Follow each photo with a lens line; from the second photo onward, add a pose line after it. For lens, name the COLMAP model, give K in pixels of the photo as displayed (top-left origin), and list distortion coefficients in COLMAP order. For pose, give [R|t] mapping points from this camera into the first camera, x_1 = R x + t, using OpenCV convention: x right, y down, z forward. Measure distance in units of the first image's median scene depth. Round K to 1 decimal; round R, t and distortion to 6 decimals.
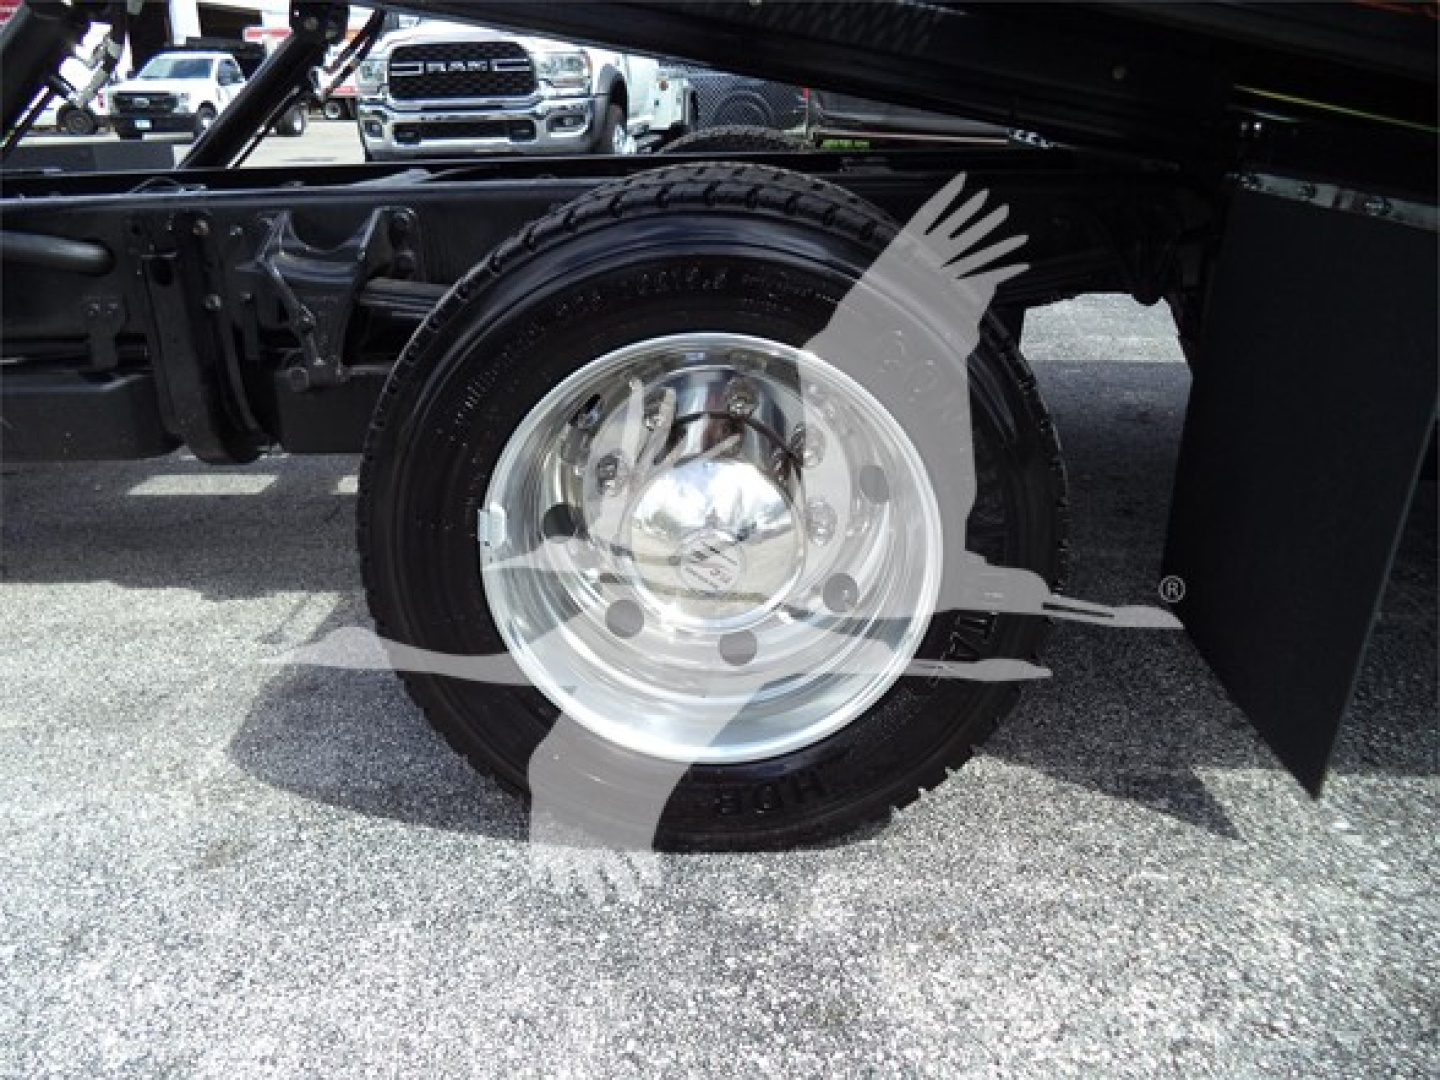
lens RADIAL K [[1182.8, 0, 717.6], [0, 1182.8, 543.8], [0, 0, 1]] dist [-0.053124, 0.003592]
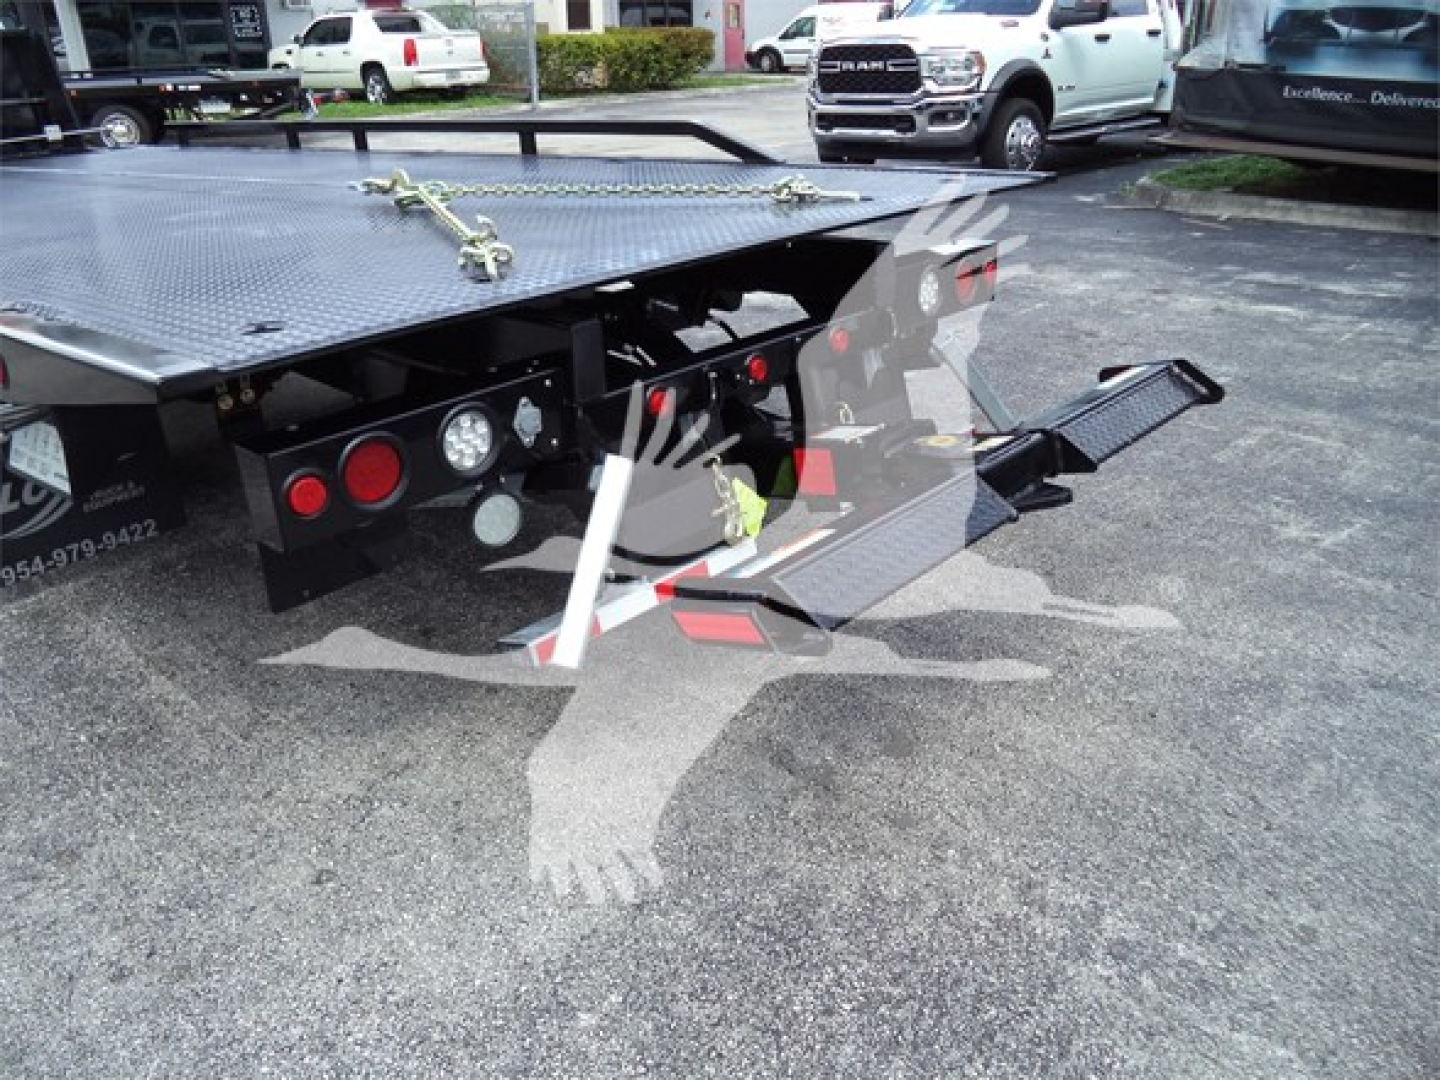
lens RADIAL K [[1185.1, 0, 724.3], [0, 1185.1, 537.0], [0, 0, 1]] dist [-0.023487, 0.001241]
pose [[0.766461, 0.238850, -0.596229, 0.471163], [-0.206152, 0.970653, 0.123833, -0.072592], [0.608308, 0.028001, 0.793207, 0.007300]]
